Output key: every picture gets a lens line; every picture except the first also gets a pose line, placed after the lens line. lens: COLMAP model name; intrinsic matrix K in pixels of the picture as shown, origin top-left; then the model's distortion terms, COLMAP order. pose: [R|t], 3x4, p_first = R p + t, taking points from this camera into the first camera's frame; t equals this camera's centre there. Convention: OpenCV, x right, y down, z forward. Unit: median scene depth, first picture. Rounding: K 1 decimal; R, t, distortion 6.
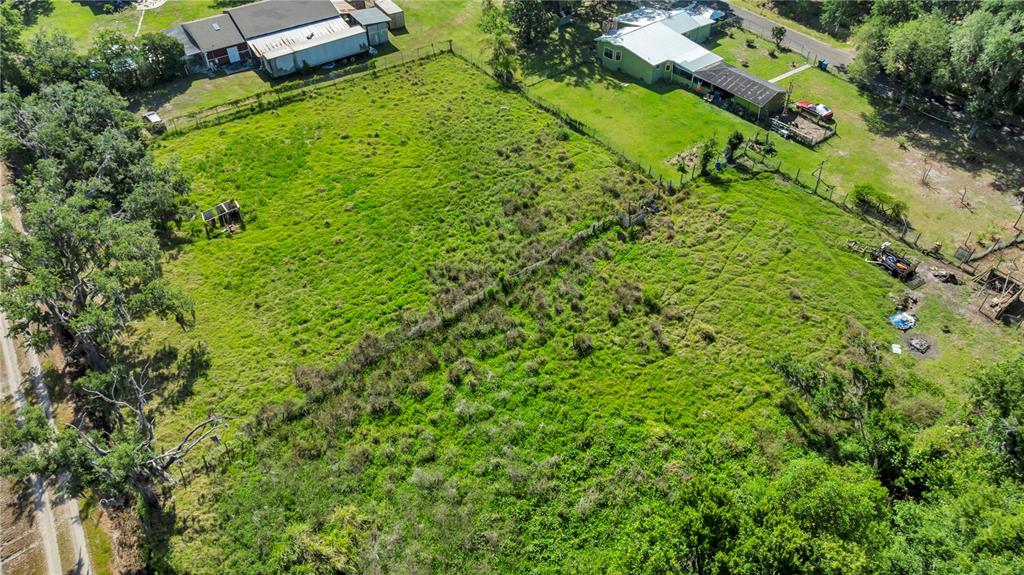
lens RADIAL K [[715.2, 0, 514.6], [0, 715.2, 285.9], [0, 0, 1]] dist [-0.027545, 0.016756]
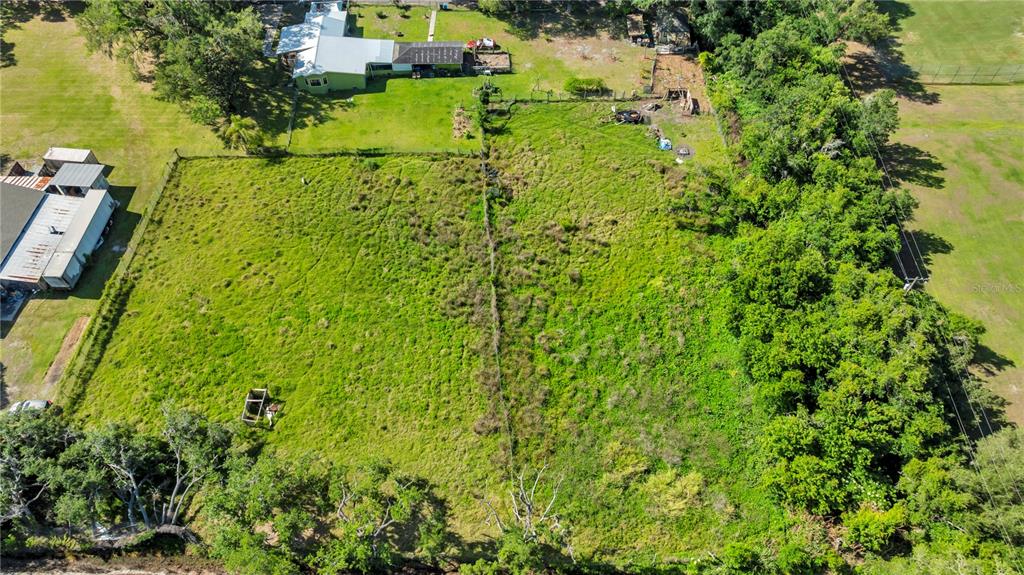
lens RADIAL K [[715.2, 0, 514.2], [0, 715.2, 290.1], [0, 0, 1]] dist [-0.027545, 0.016756]
pose [[0.589394, -0.638653, 0.494709, -0.539645], [0.545217, 0.766353, 0.339768, -0.346184], [-0.596115, 0.069466, 0.799888, -0.072800]]
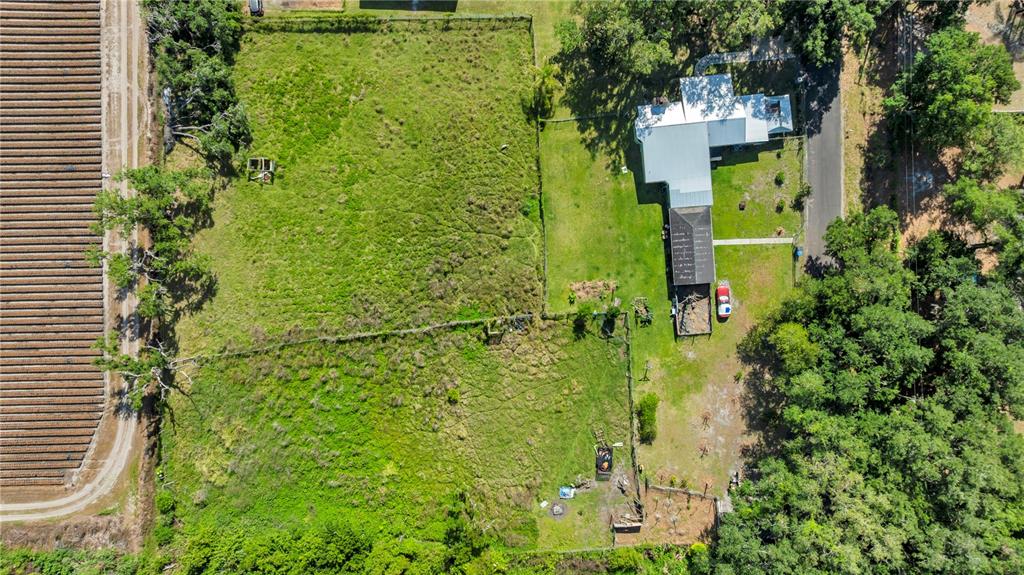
lens RADIAL K [[715.2, 0, 515.5], [0, 715.2, 287.3], [0, 0, 1]] dist [-0.027545, 0.016756]
pose [[0.828801, 0.559521, -0.004936, 0.142381], [-0.373108, 0.559204, 0.740325, -1.100914], [0.416988, -0.611741, 0.672231, 0.089404]]
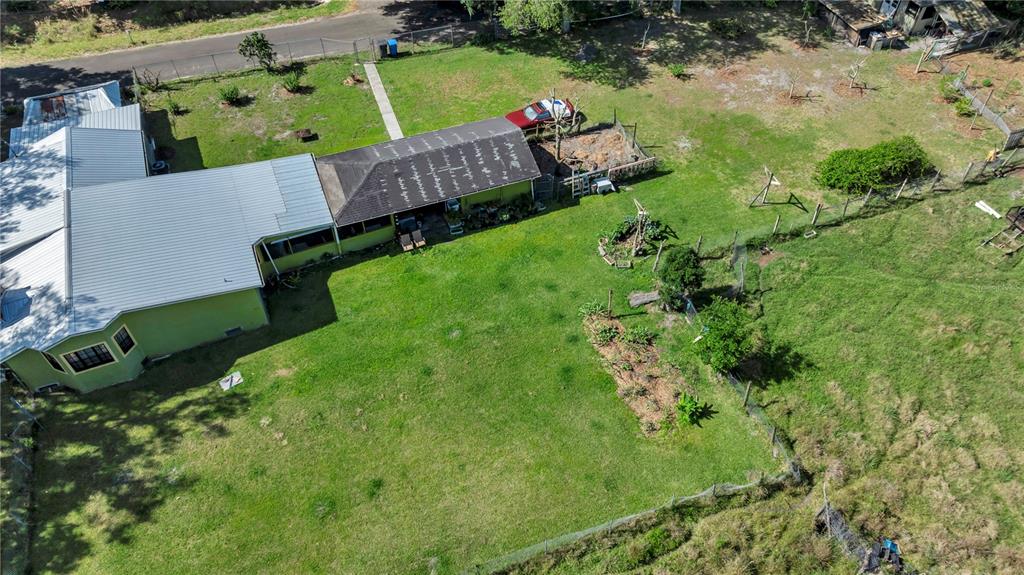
lens RADIAL K [[715.2, 0, 521.8], [0, 715.2, 281.9], [0, 0, 1]] dist [-0.027545, 0.016756]
pose [[0.278041, -0.696628, 0.661364, 0.005244], [0.649972, 0.643395, 0.404449, -0.421336], [-0.707269, 0.317414, 0.631679, 0.798480]]
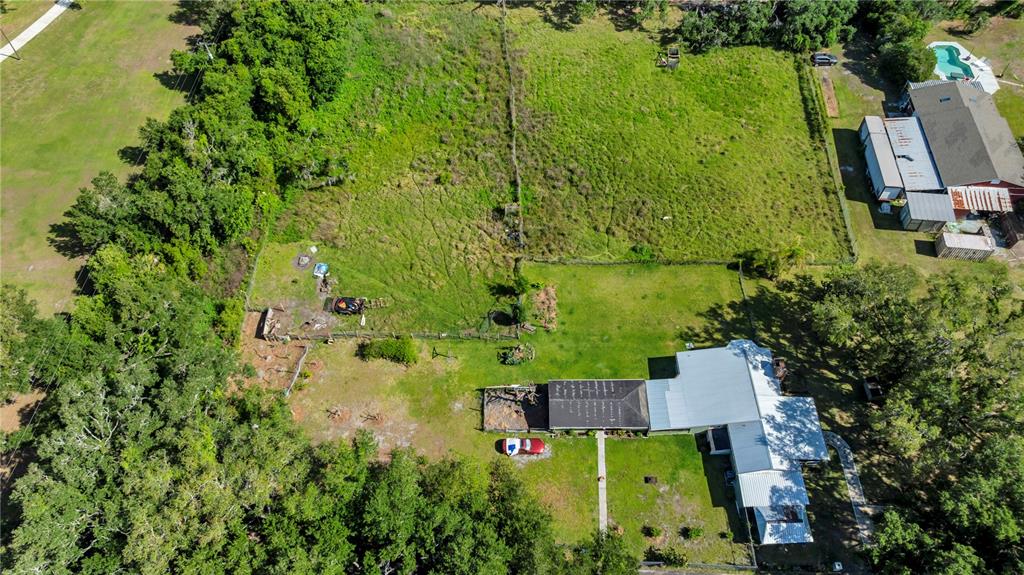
lens RADIAL K [[715.2, 0, 516.0], [0, 715.2, 287.9], [0, 0, 1]] dist [-0.027545, 0.016756]
pose [[-0.616677, 0.661479, -0.426796, 0.743118], [-0.519153, 0.065825, 0.852143, -1.119800], [0.591769, 0.747069, 0.302816, 0.631267]]
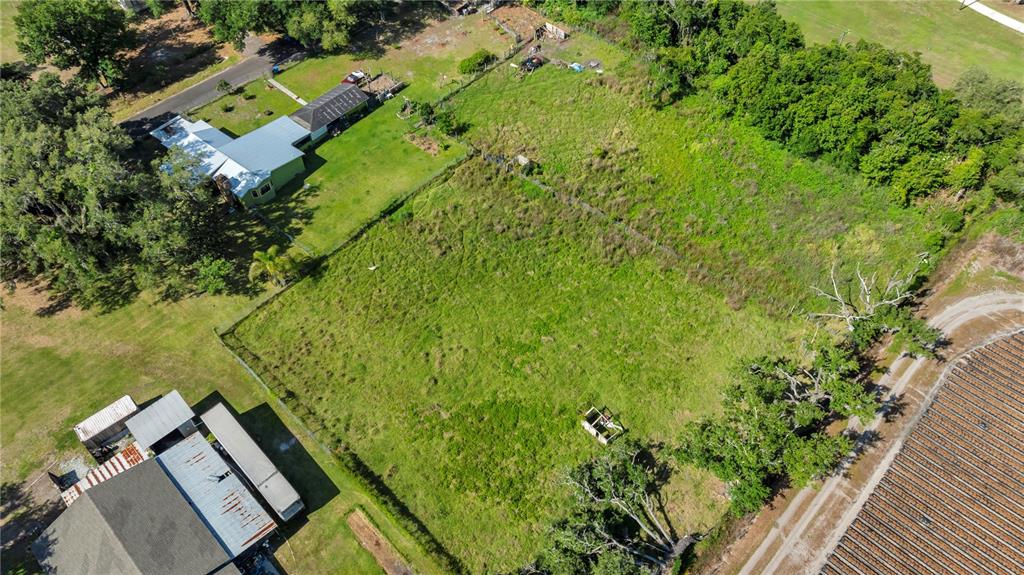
lens RADIAL K [[715.2, 0, 514.2], [0, 715.2, 290.3], [0, 0, 1]] dist [-0.027545, 0.016756]
pose [[-0.206326, -0.761233, 0.614779, -0.786824], [0.664461, 0.352213, 0.659118, -0.842661], [-0.718276, 0.544490, 0.433139, 0.485203]]
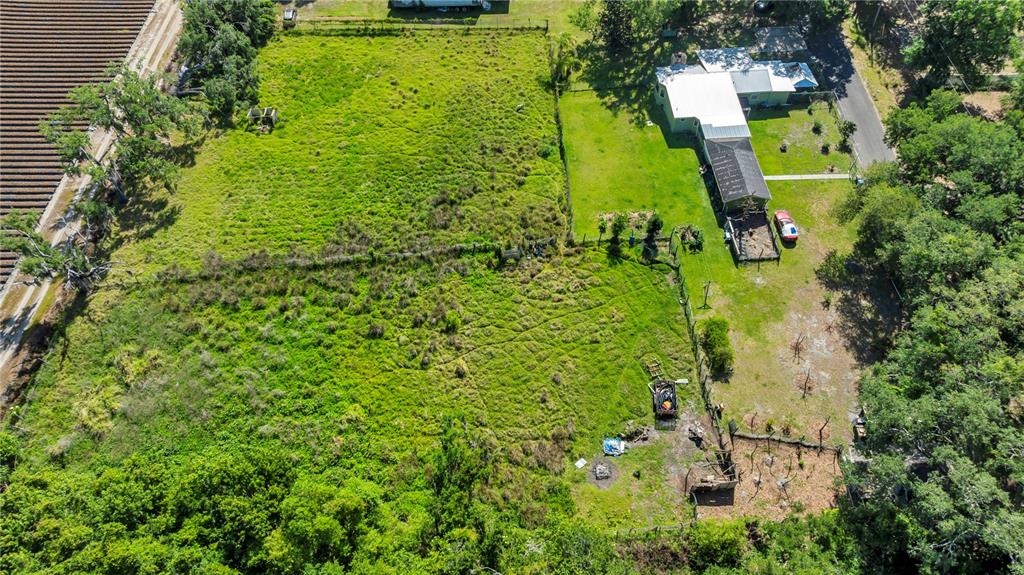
lens RADIAL K [[715.2, 0, 515.8], [0, 715.2, 287.7], [0, 0, 1]] dist [-0.027545, 0.016756]
pose [[0.825562, 0.454337, -0.334701, 0.527010], [-0.382176, 0.886536, 0.260758, -0.314085], [0.415197, -0.087357, 0.905527, -0.044202]]
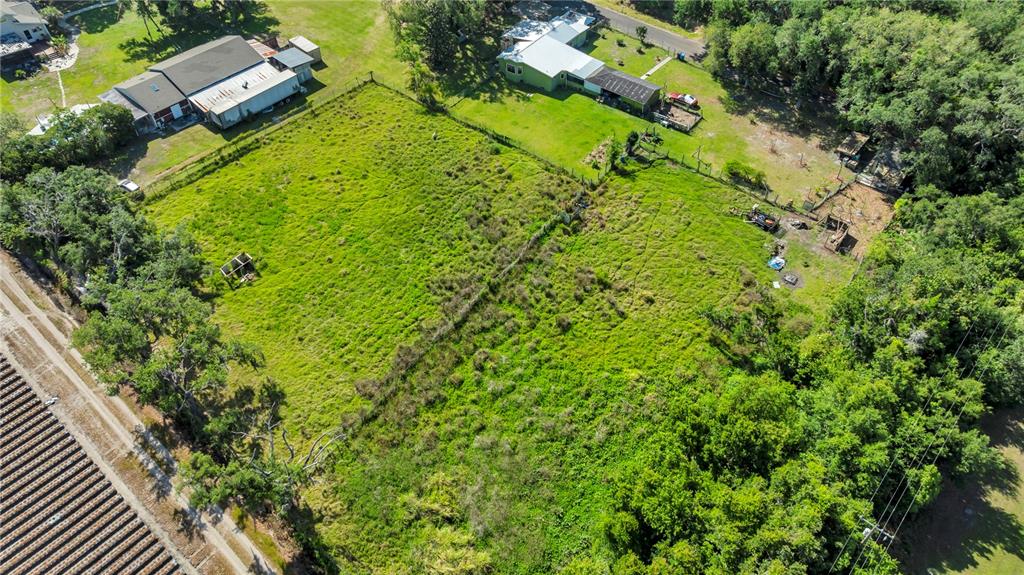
lens RADIAL K [[715.2, 0, 514.6], [0, 715.2, 287.2], [0, 0, 1]] dist [-0.027545, 0.016756]
pose [[0.968685, -0.176161, 0.174974, -0.162114], [0.163274, 0.982859, 0.085612, -0.084933], [-0.187056, -0.054362, 0.980844, -0.221258]]
